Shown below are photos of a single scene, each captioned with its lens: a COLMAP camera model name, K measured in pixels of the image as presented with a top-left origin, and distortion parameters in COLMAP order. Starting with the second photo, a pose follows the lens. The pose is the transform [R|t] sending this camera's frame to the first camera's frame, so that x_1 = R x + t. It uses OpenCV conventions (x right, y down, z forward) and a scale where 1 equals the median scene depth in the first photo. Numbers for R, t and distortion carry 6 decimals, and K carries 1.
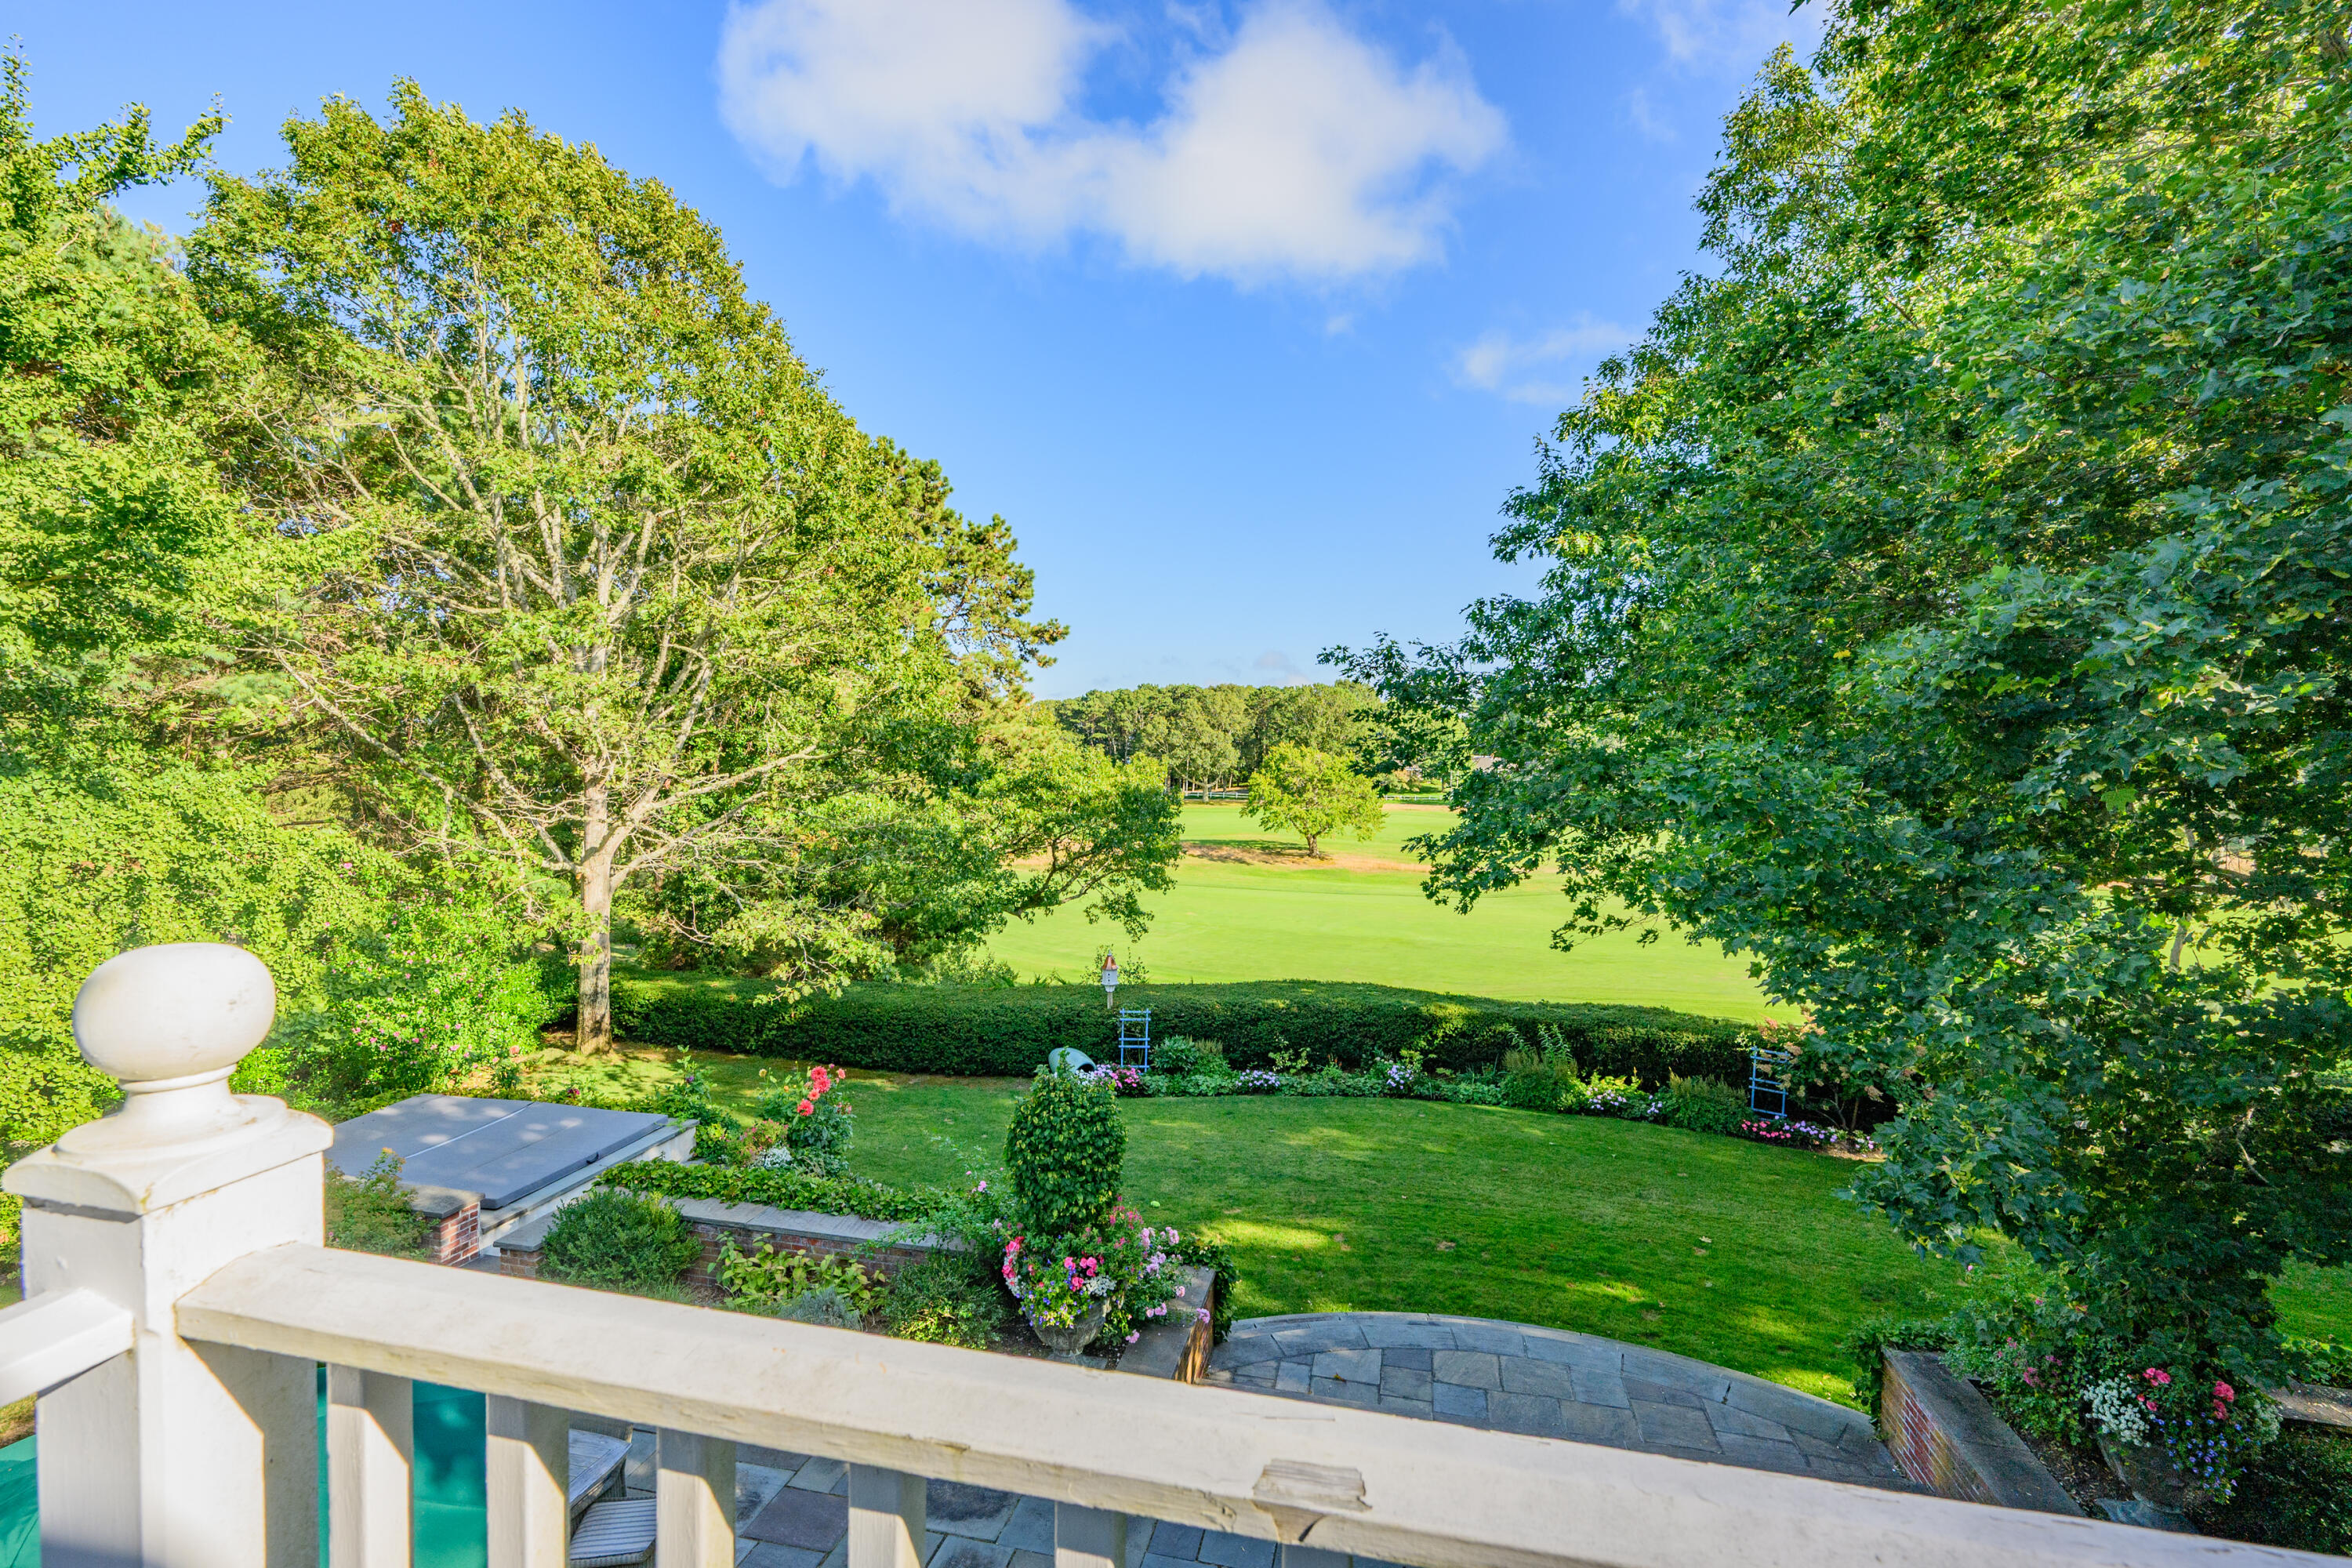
lens RADIAL K [[1068.0, 0, 1169.2], [0, 1068.0, 778.5], [0, 0, 1]] dist [0.004892, 0.000524]
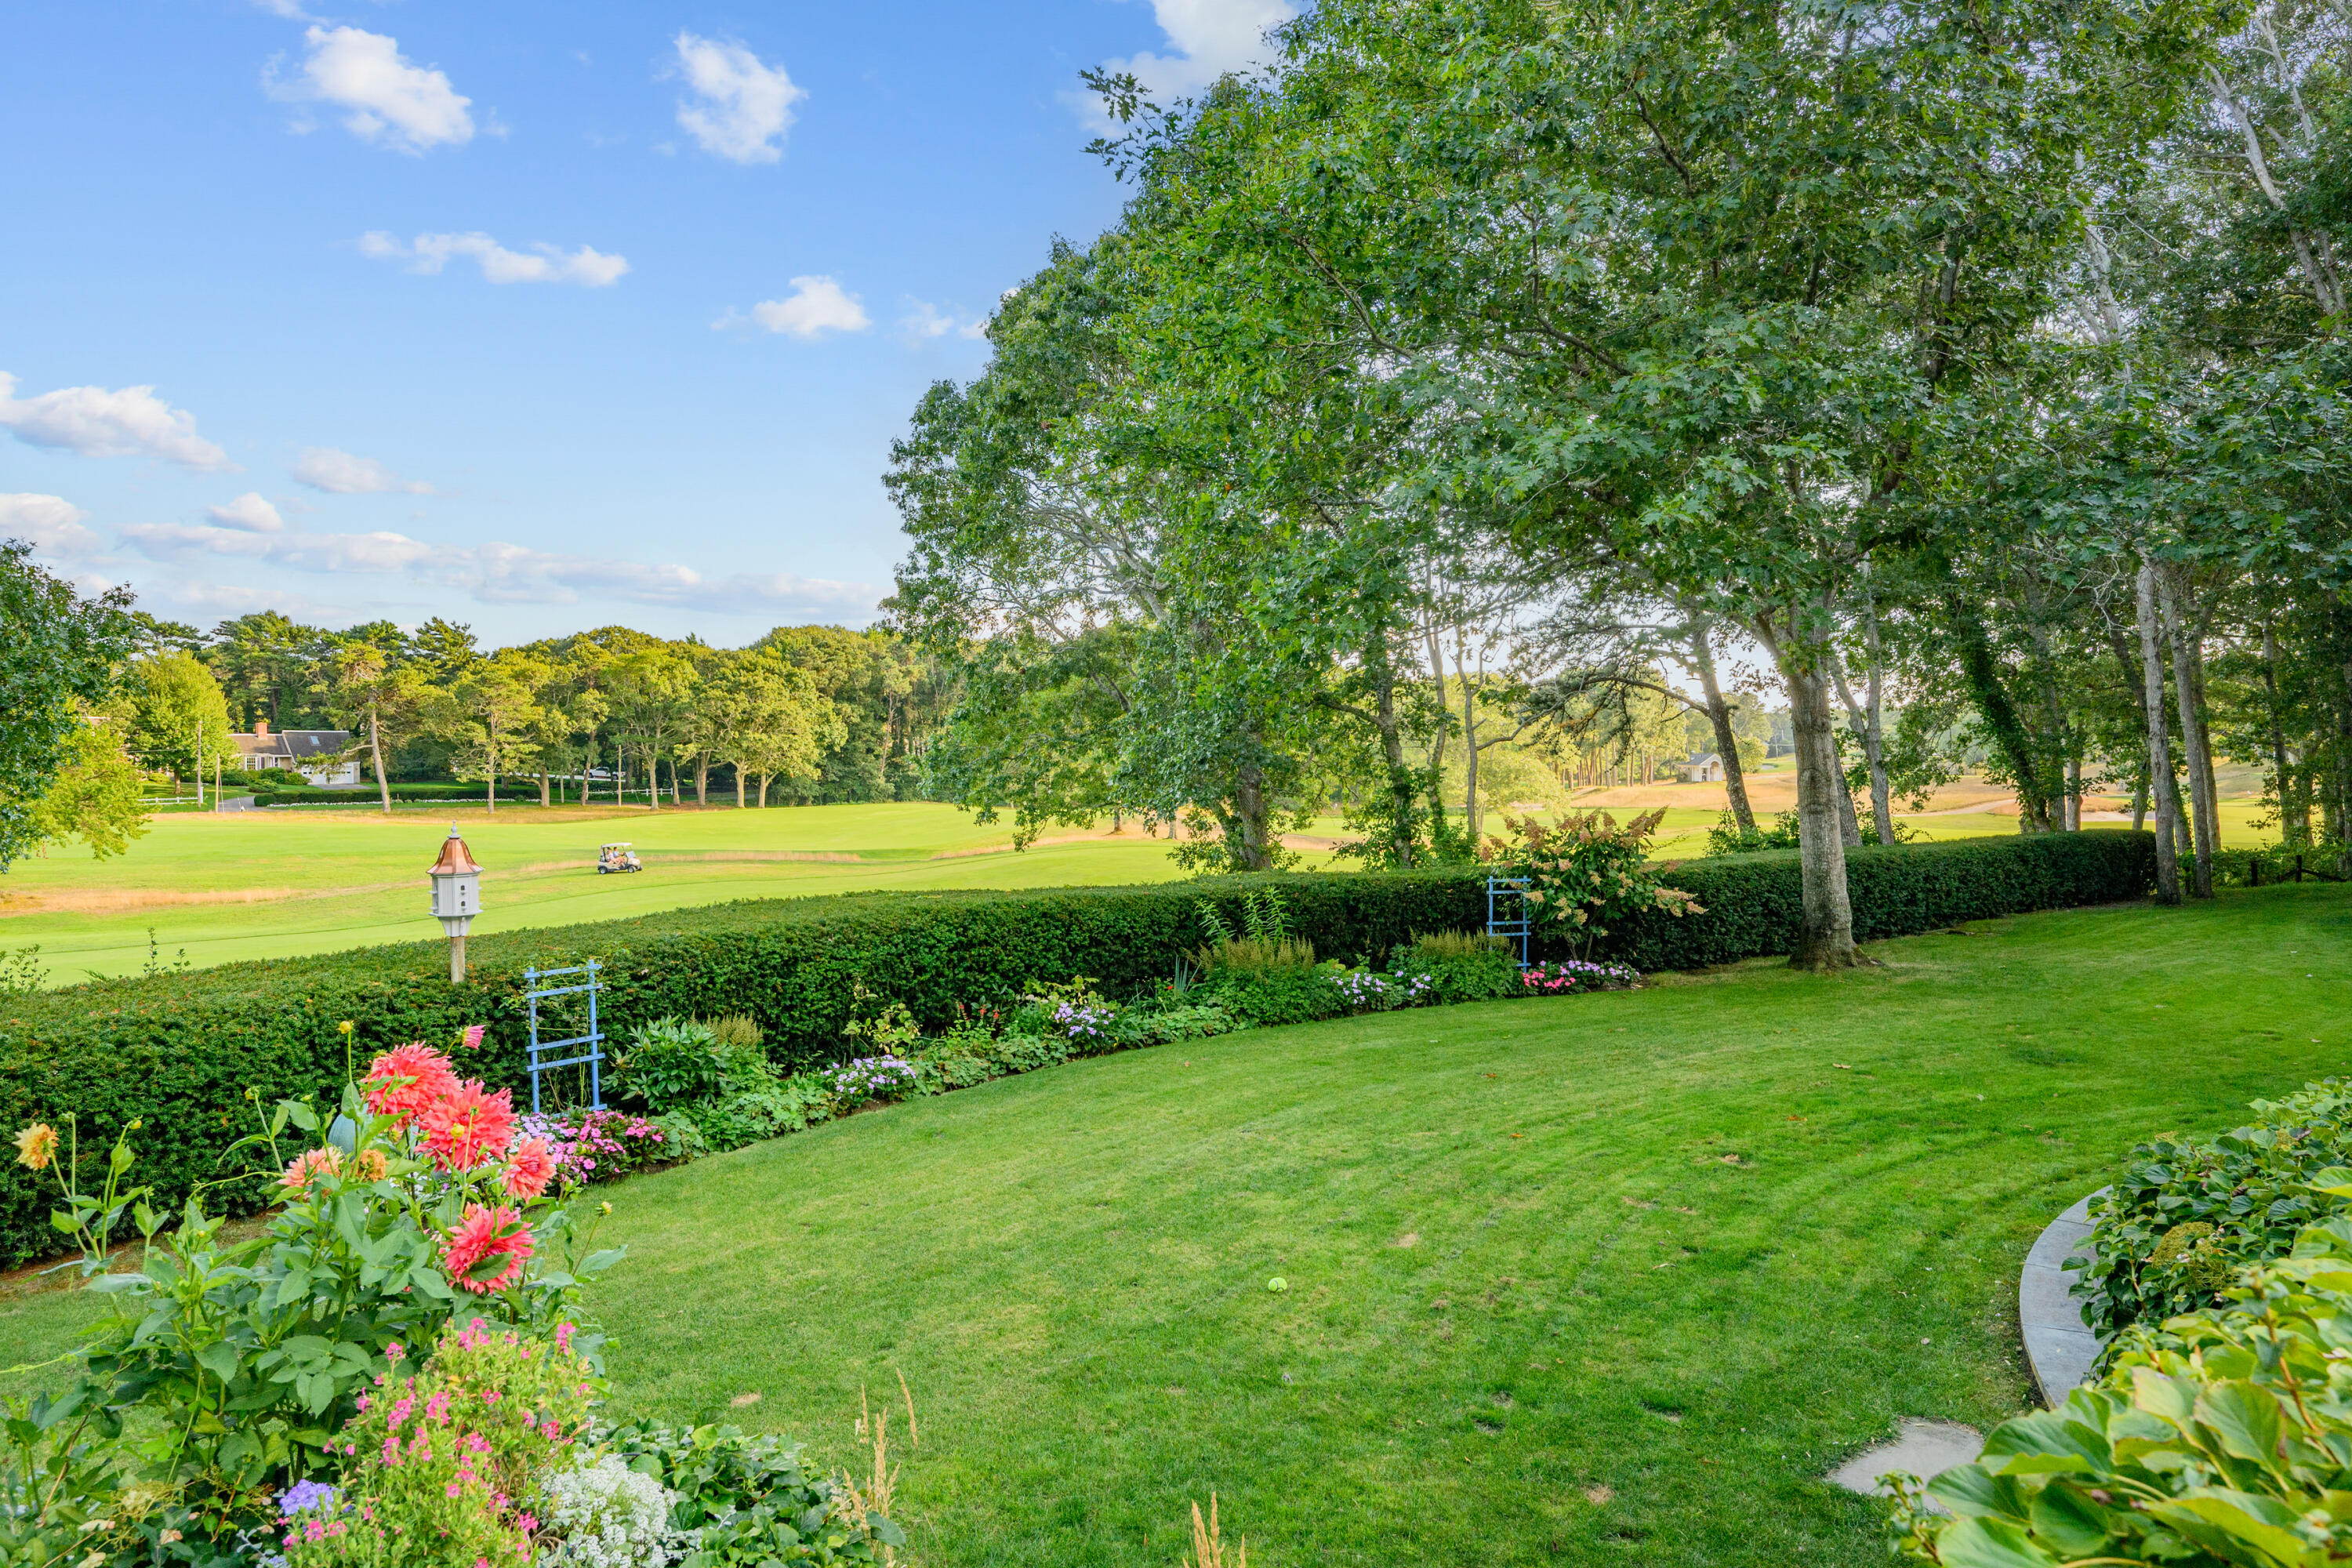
lens RADIAL K [[1485.6, 0, 1177.3], [0, 1485.6, 778.6], [0, 0, 1]] dist [-0.000773, 0.002119]
pose [[0.623788, -0.028809, 0.781062, -0.309401], [0.037798, 0.999263, 0.006670, 0.155665], [-0.780679, 0.025362, 0.624418, 0.500704]]
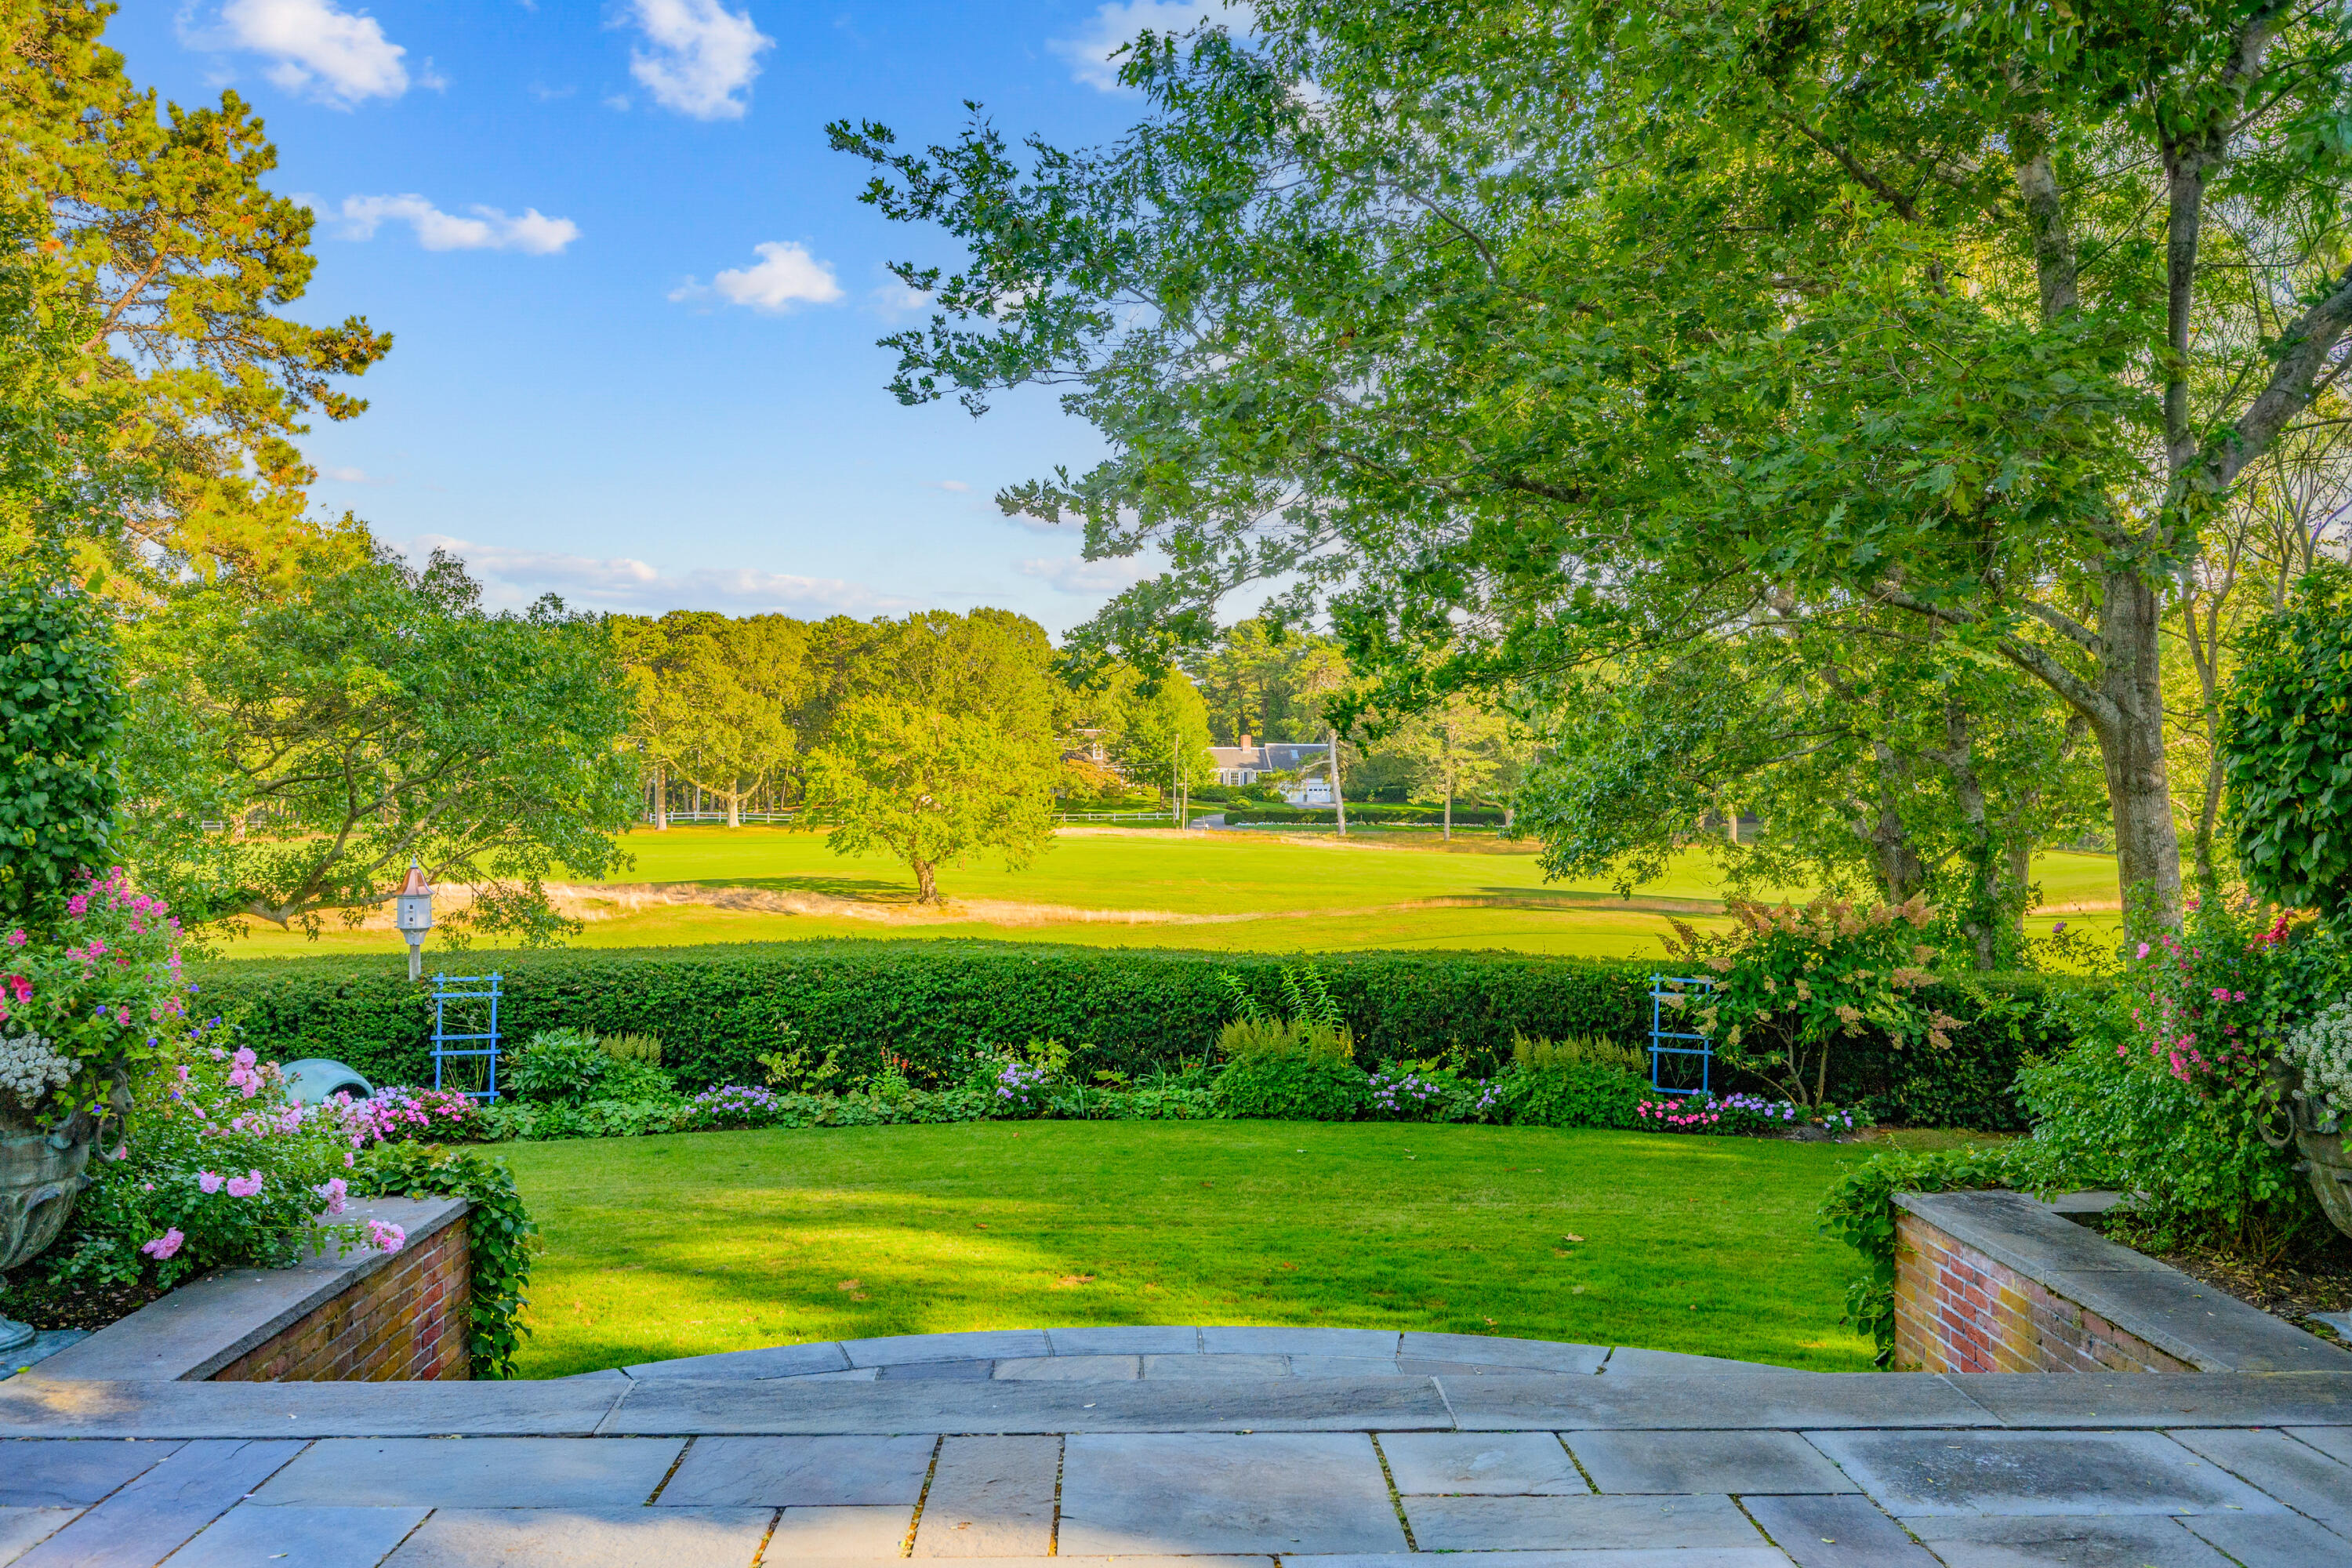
lens RADIAL K [[1912.9, 0, 1177.5], [0, 1912.9, 778.6], [0, 0, 1]] dist [-0.005216, 0.003635]
pose [[0.967634, -0.005440, 0.252299, 0.059047], [0.011439, 0.999686, -0.022315, 0.153610], [-0.252098, 0.024478, 0.967392, 0.104745]]
